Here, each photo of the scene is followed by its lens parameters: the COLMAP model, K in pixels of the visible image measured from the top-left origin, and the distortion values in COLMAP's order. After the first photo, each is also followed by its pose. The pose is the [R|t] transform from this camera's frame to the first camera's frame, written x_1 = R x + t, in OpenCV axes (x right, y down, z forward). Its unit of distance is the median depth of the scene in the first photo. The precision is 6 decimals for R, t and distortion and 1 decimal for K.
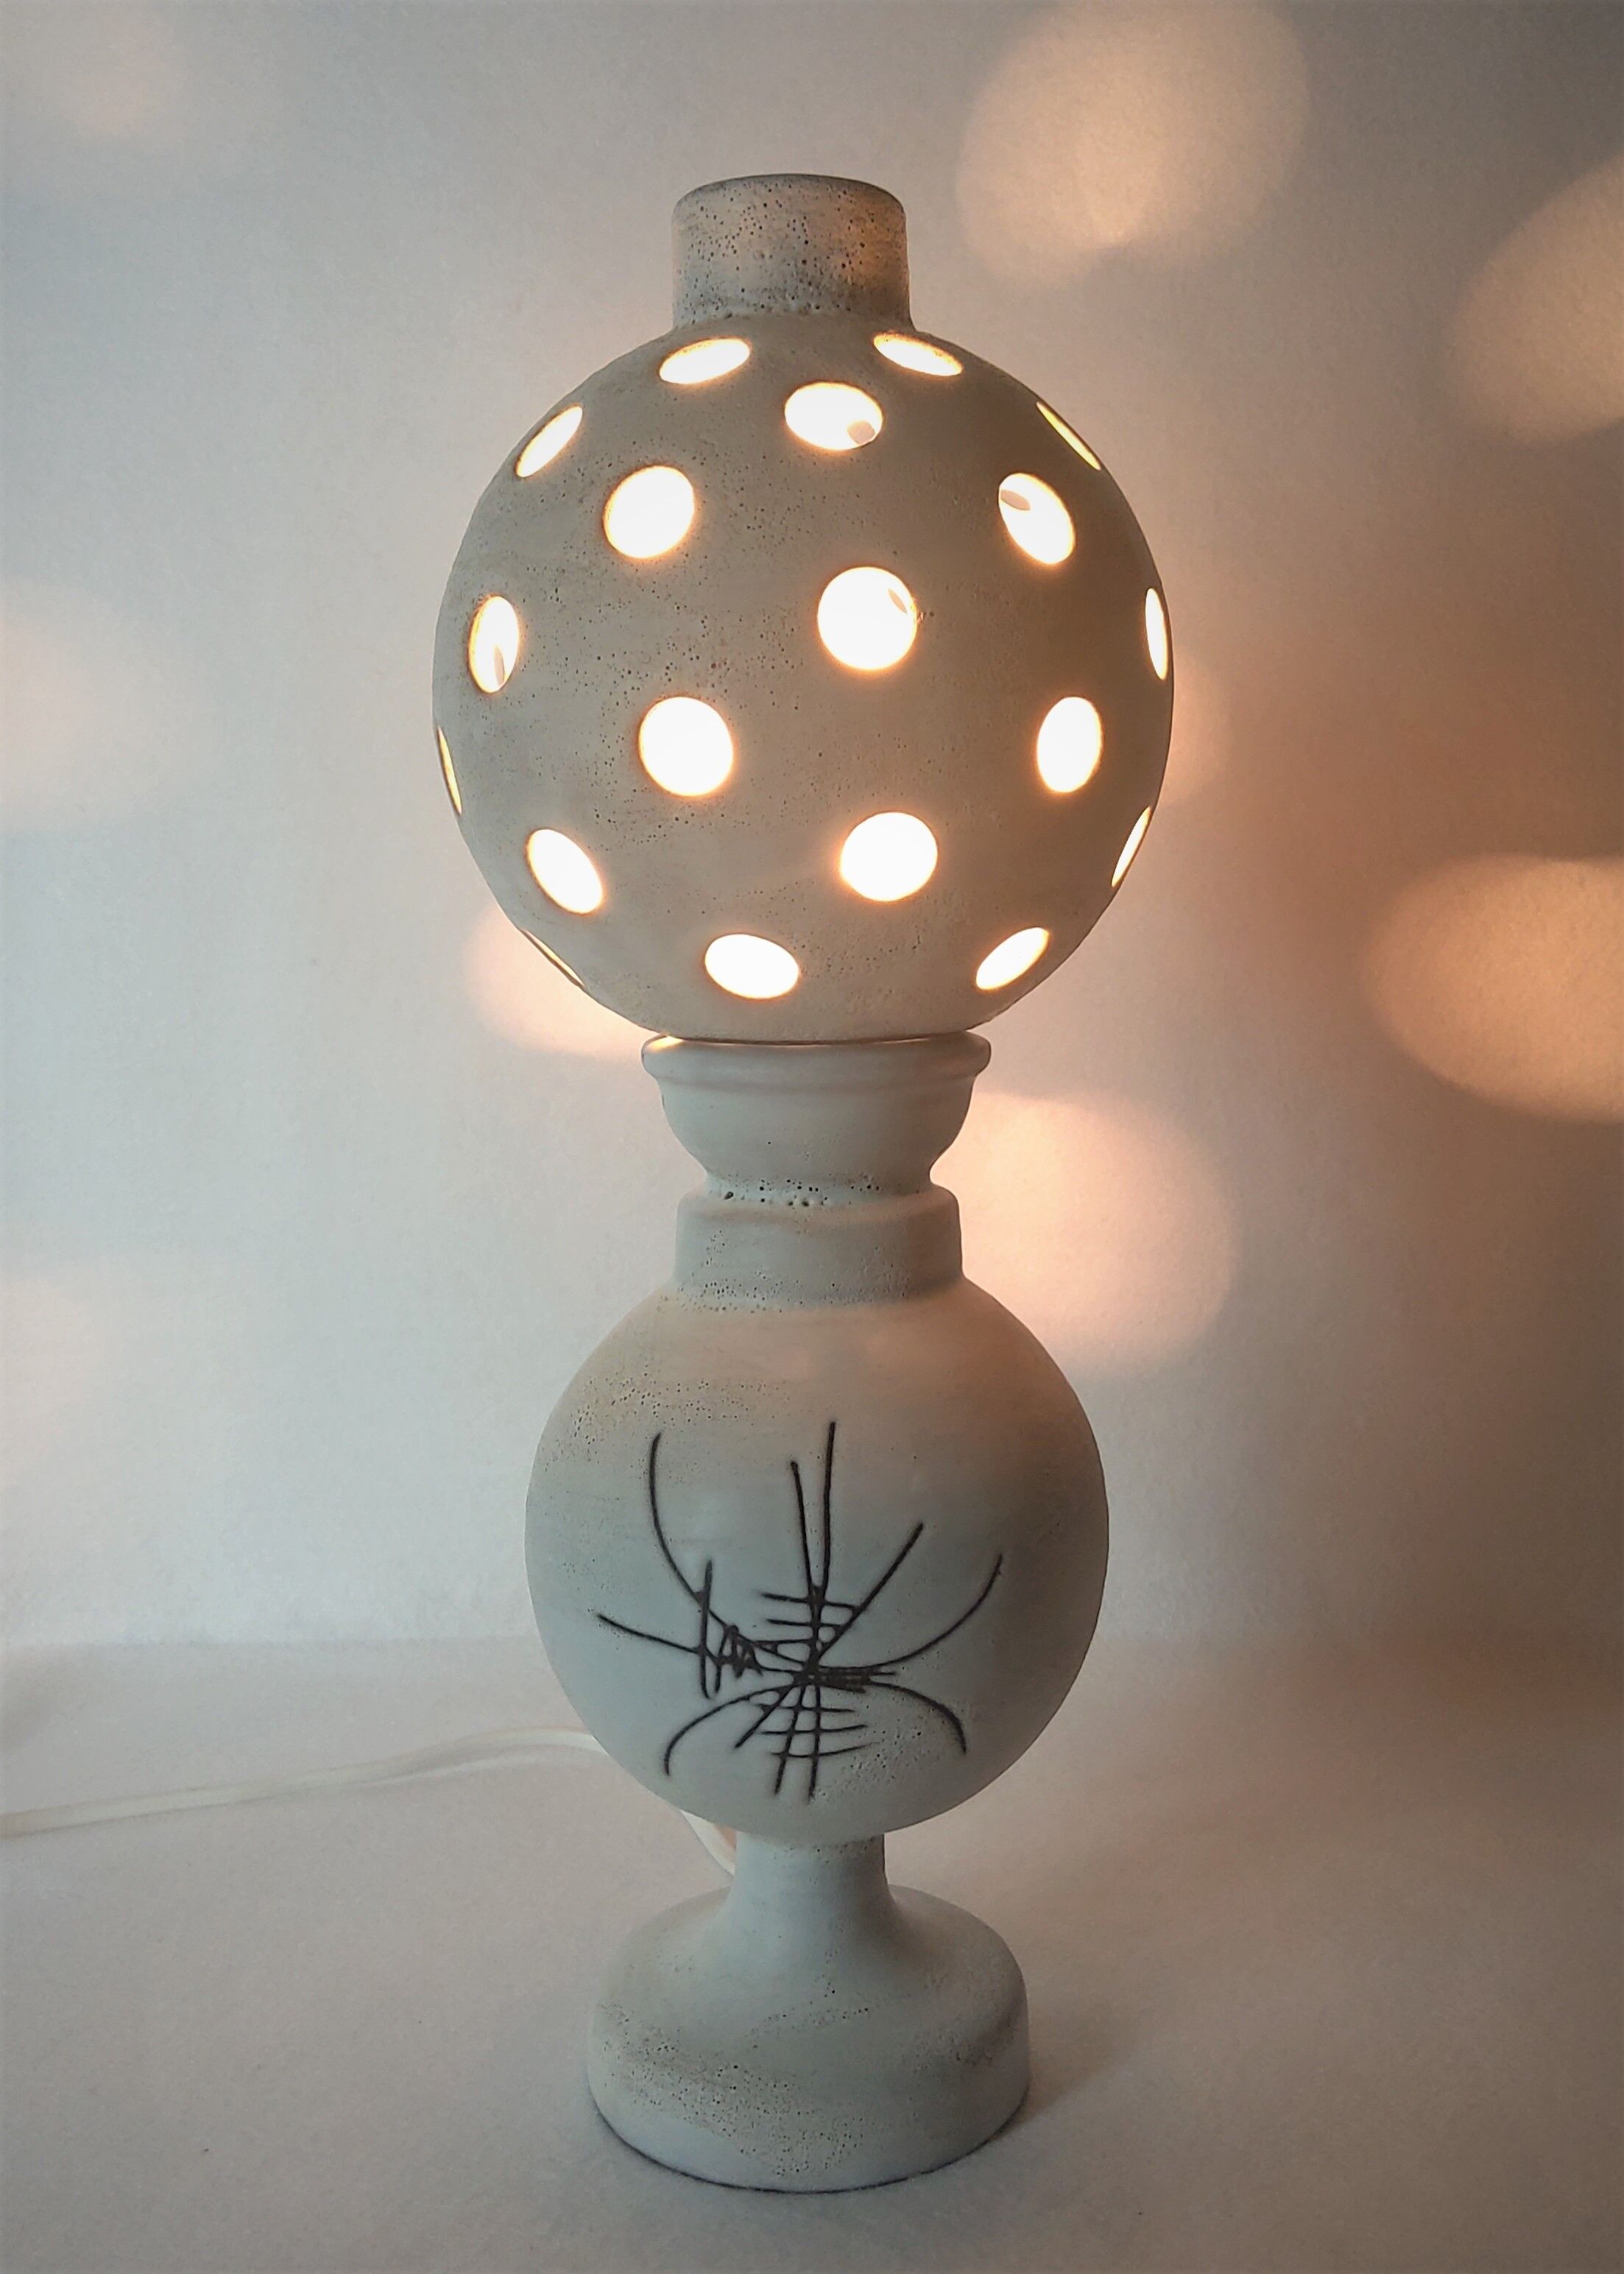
lens RADIAL K [[2268.6, 0, 929.9], [0, 2268.6, 1132.9], [0, 0, 1]] dist [-0.007467, 0.000805]
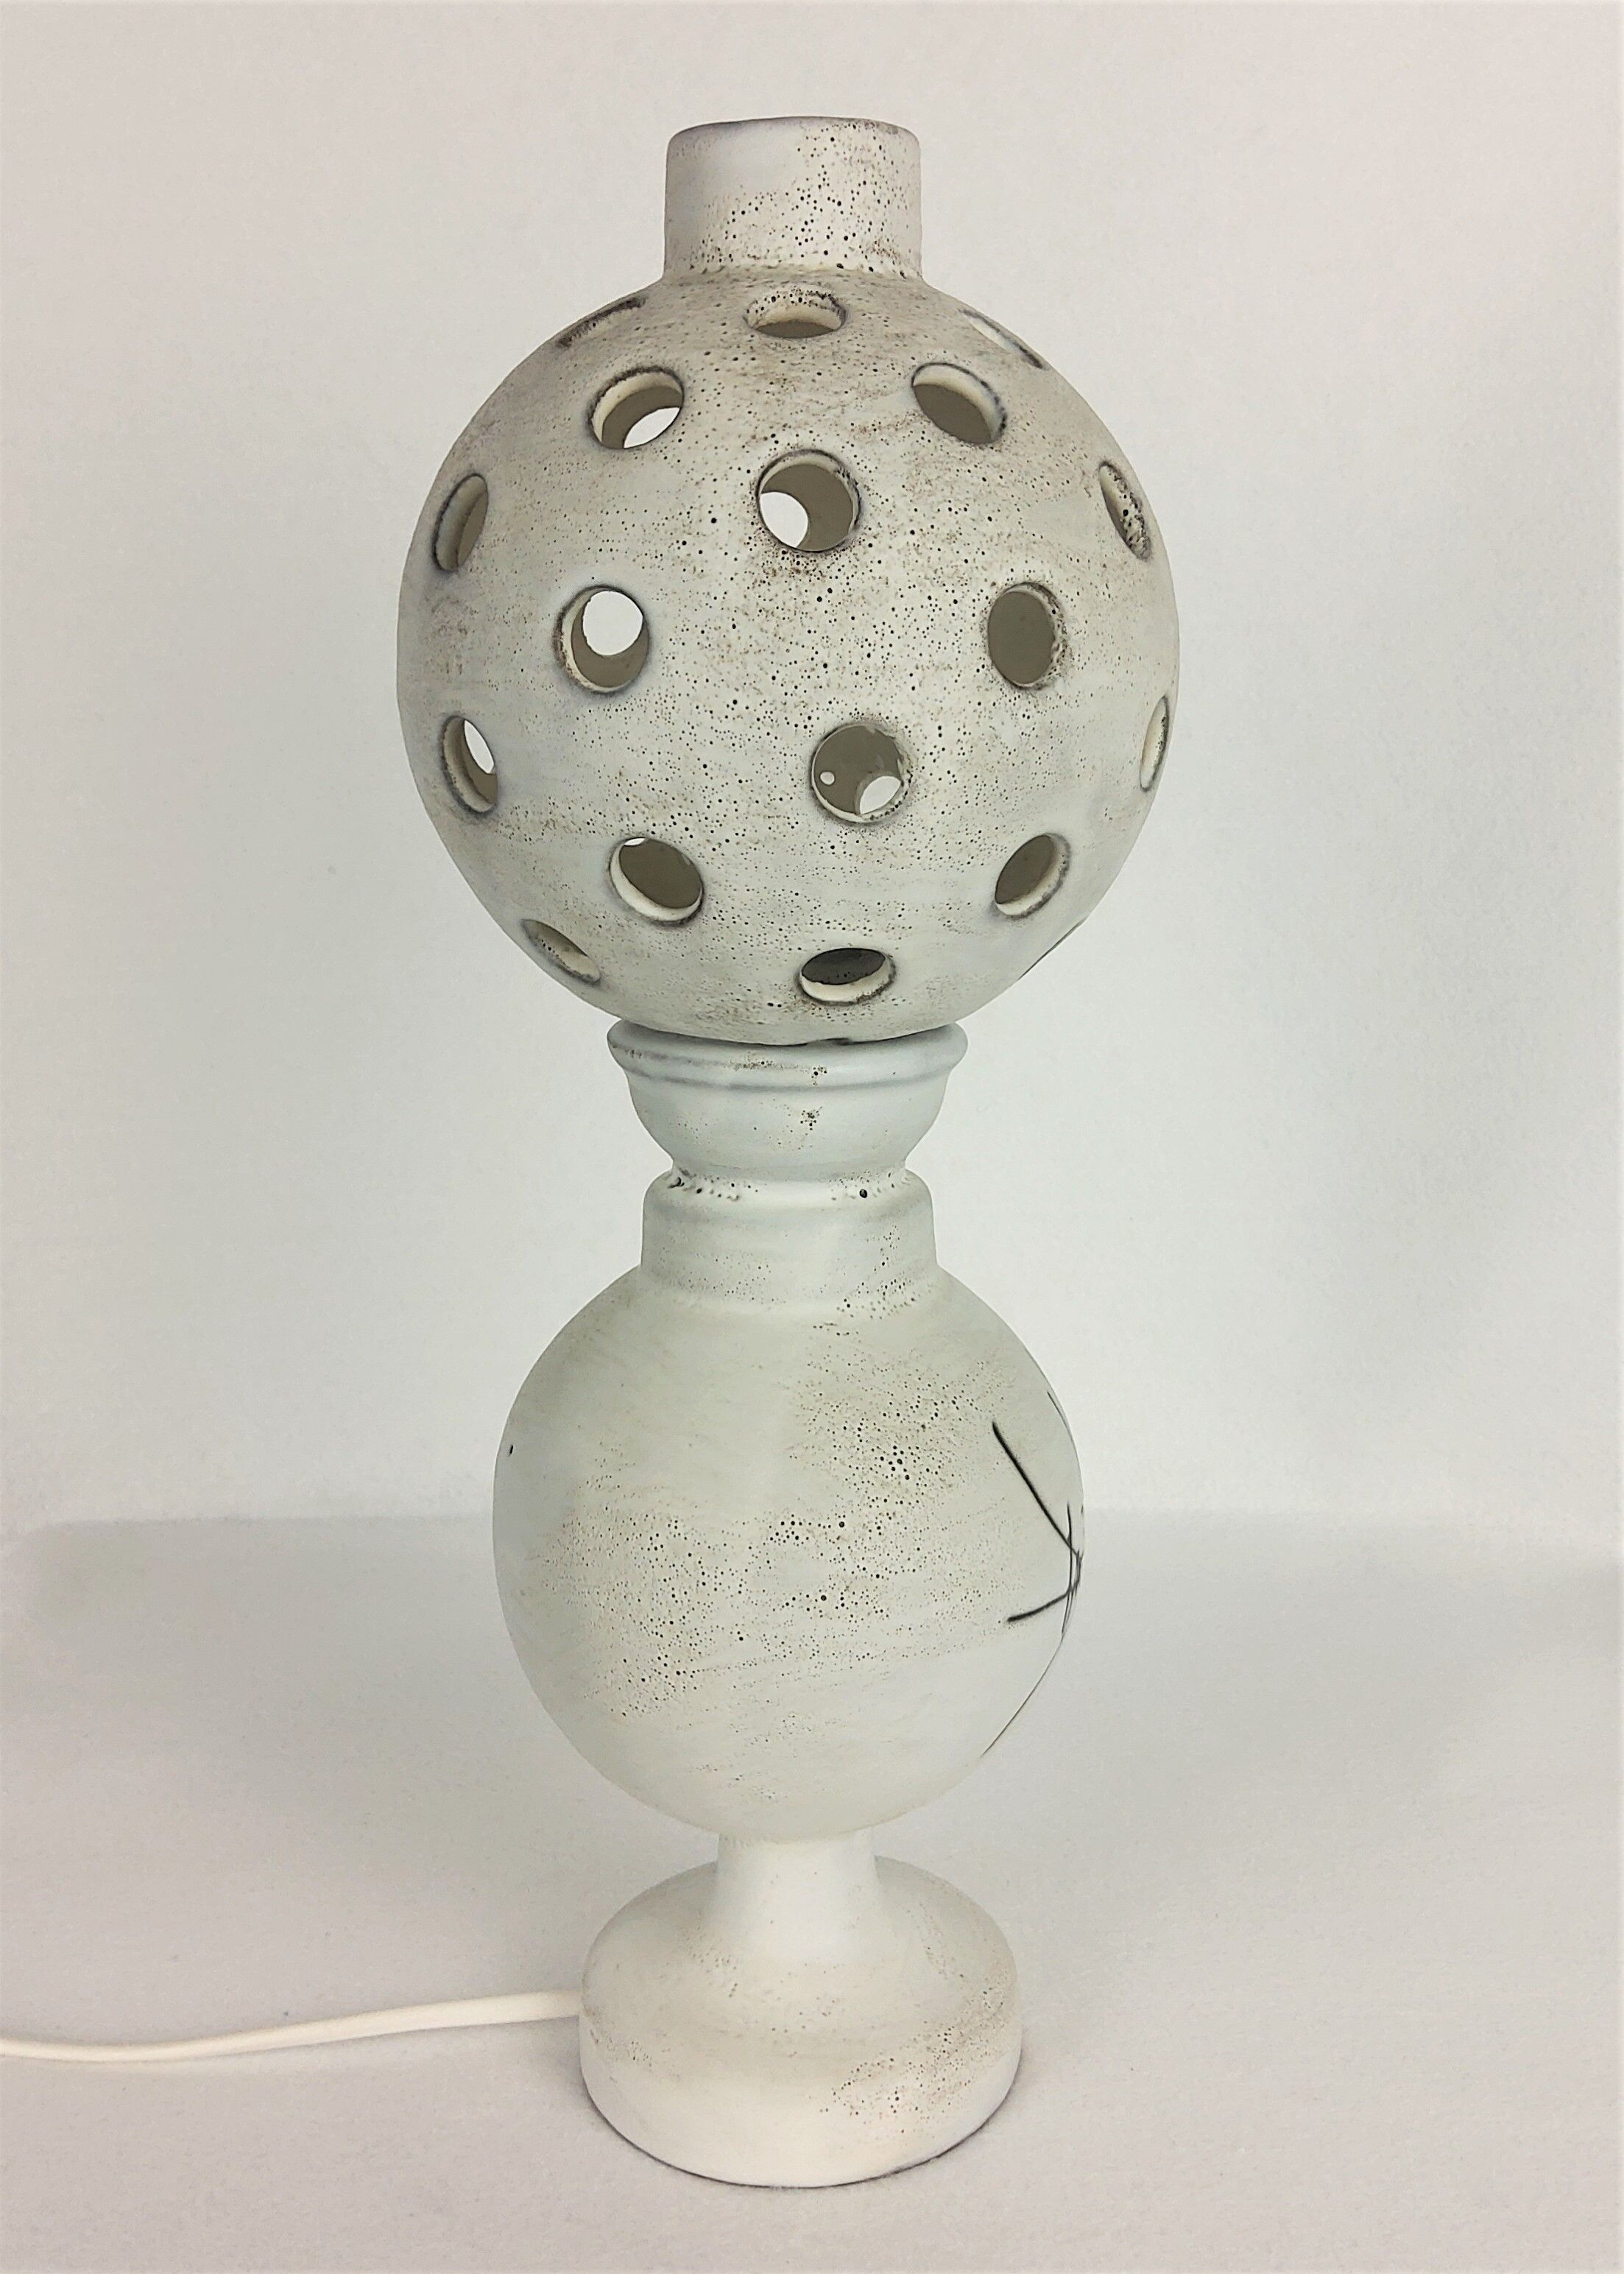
lens RADIAL K [[2172.5, 0, 812.0], [0, 2172.5, 1137.0], [0, 0, 1]] dist [0.002218, -0.006468]
pose [[0.155792, -0.225028, 0.961817, -1.051366], [0.130636, 0.969847, 0.205747, -0.202266], [-0.979114, 0.093594, 0.180491, 0.905815]]
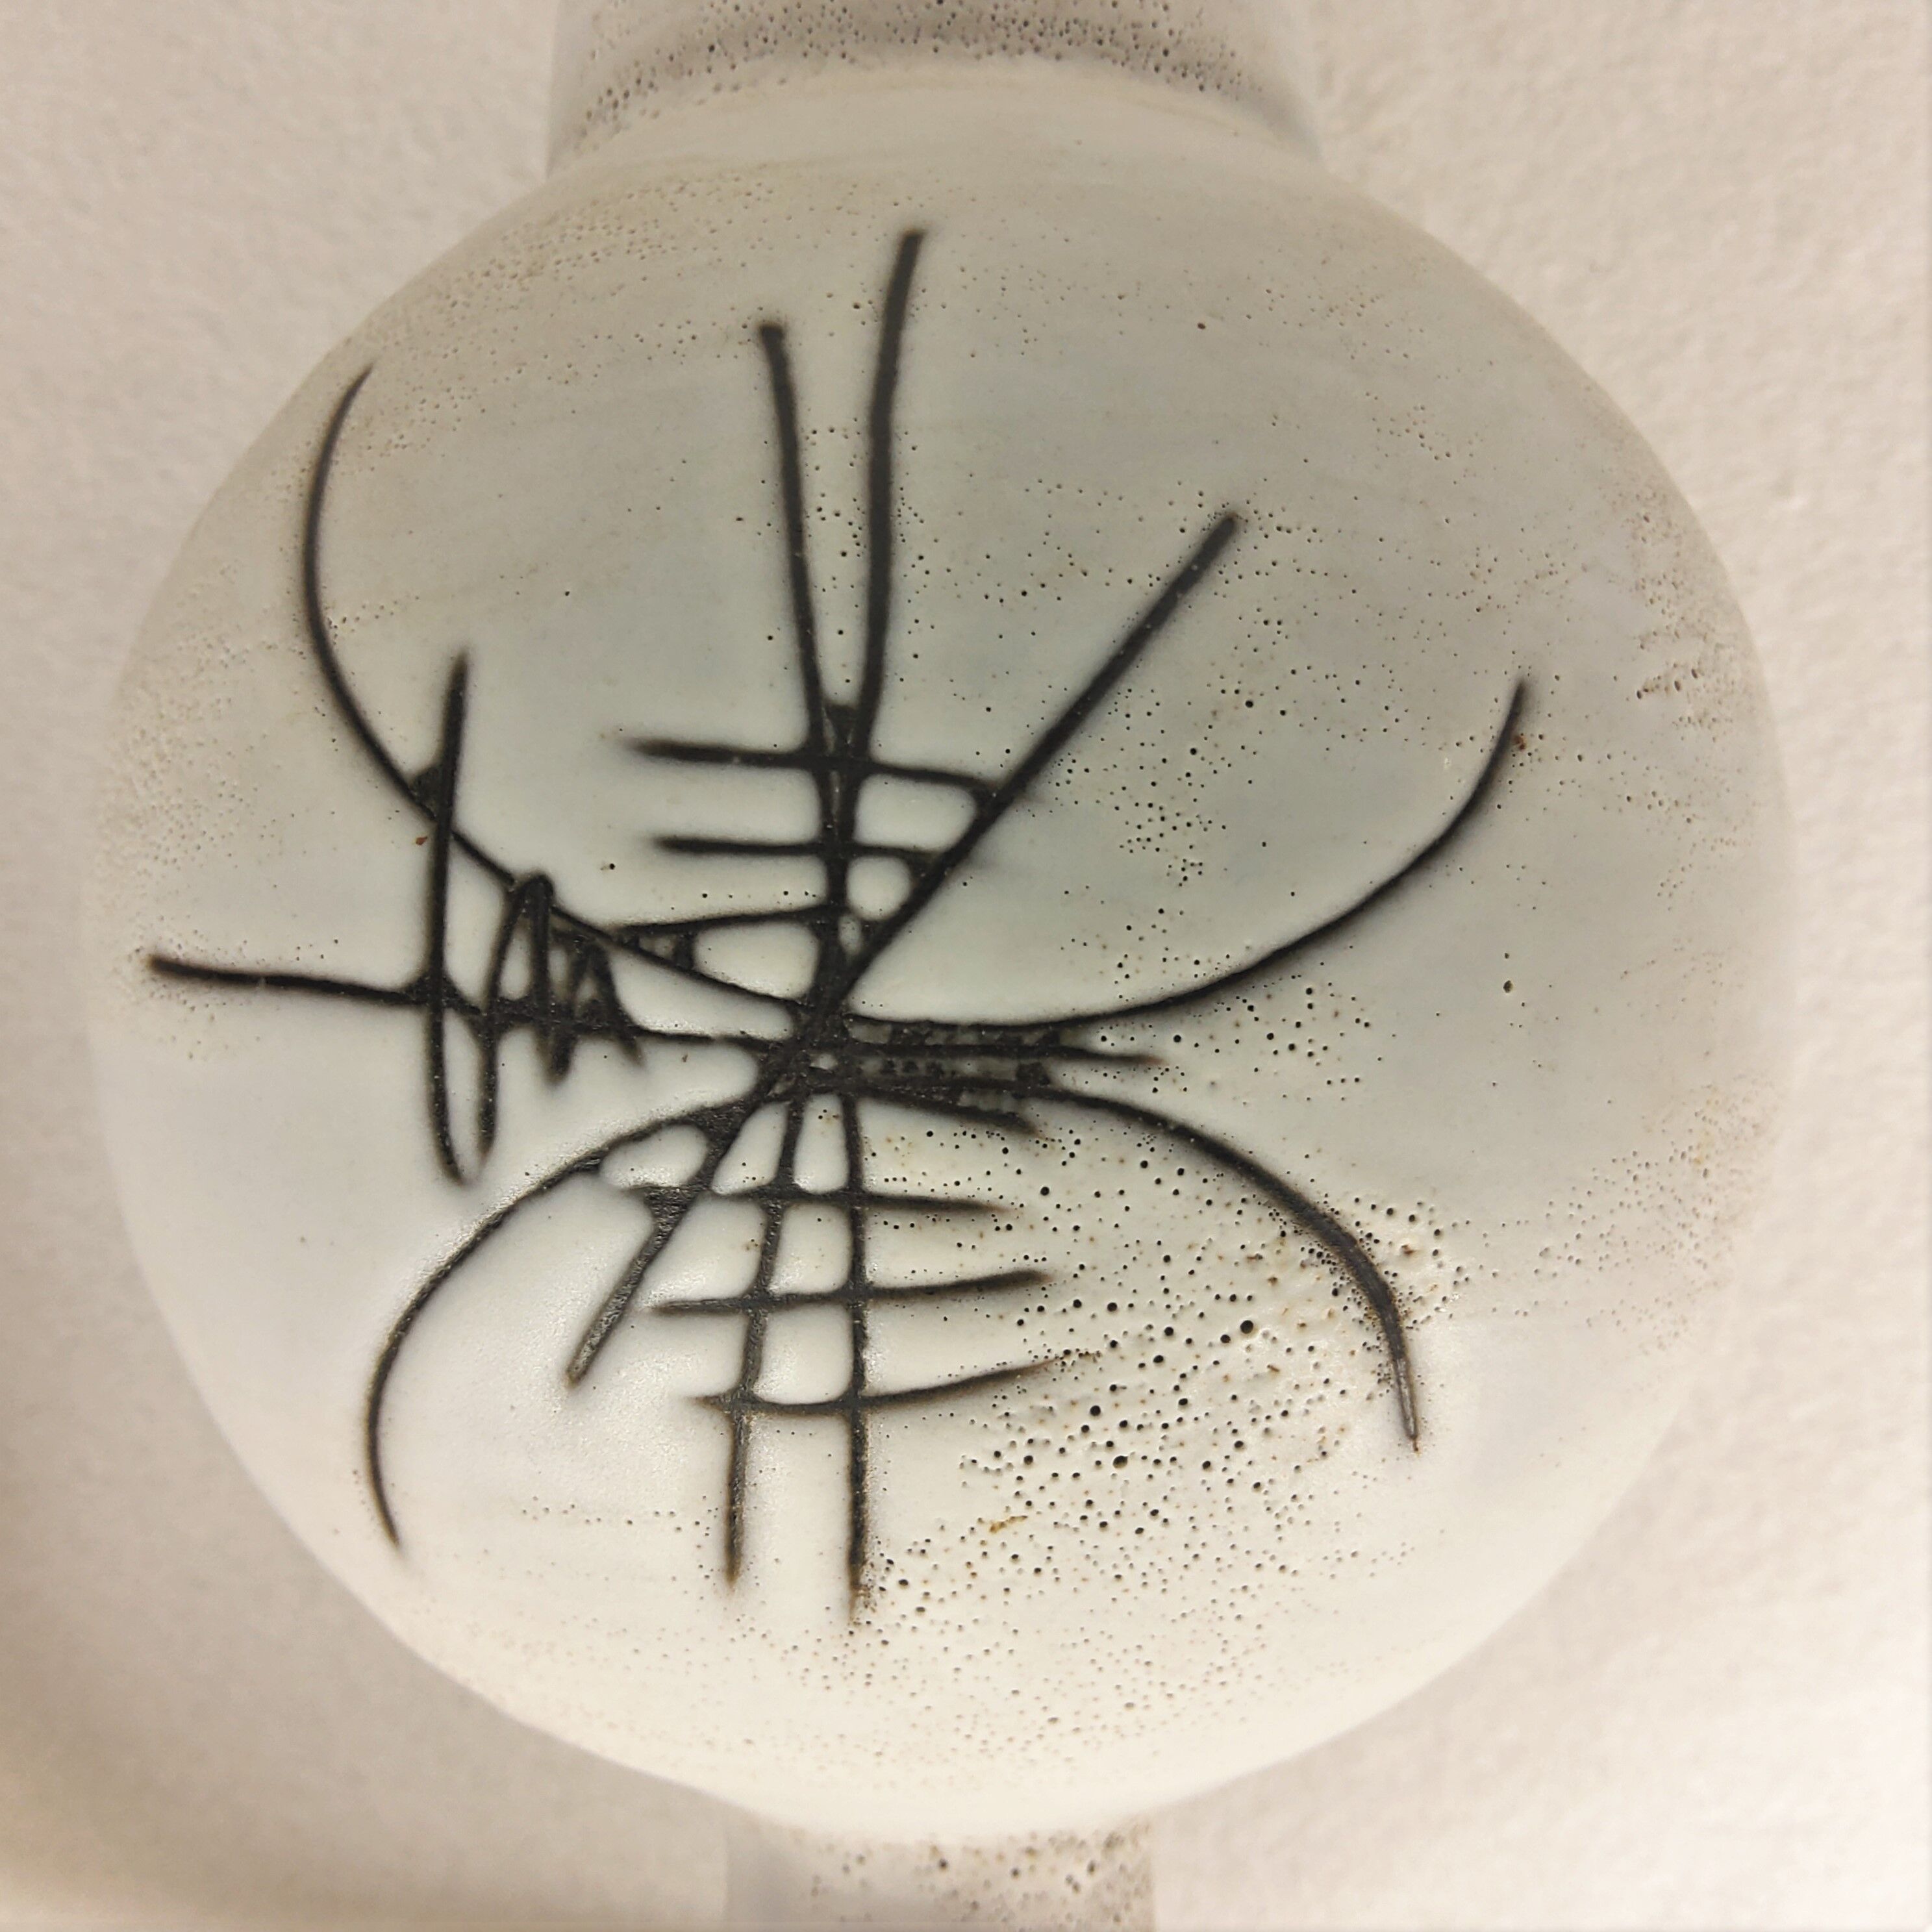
lens RADIAL K [[2178.5, 0, 966.0], [0, 2178.5, 966.0], [0, 0, 1]] dist [0.003015, 0.002049]
pose [[0.992868, -0.029093, -0.115618, -0.007137], [0.009195, 0.985566, -0.169042, 0.270670], [0.118867, 0.166774, 0.978804, 0.754802]]
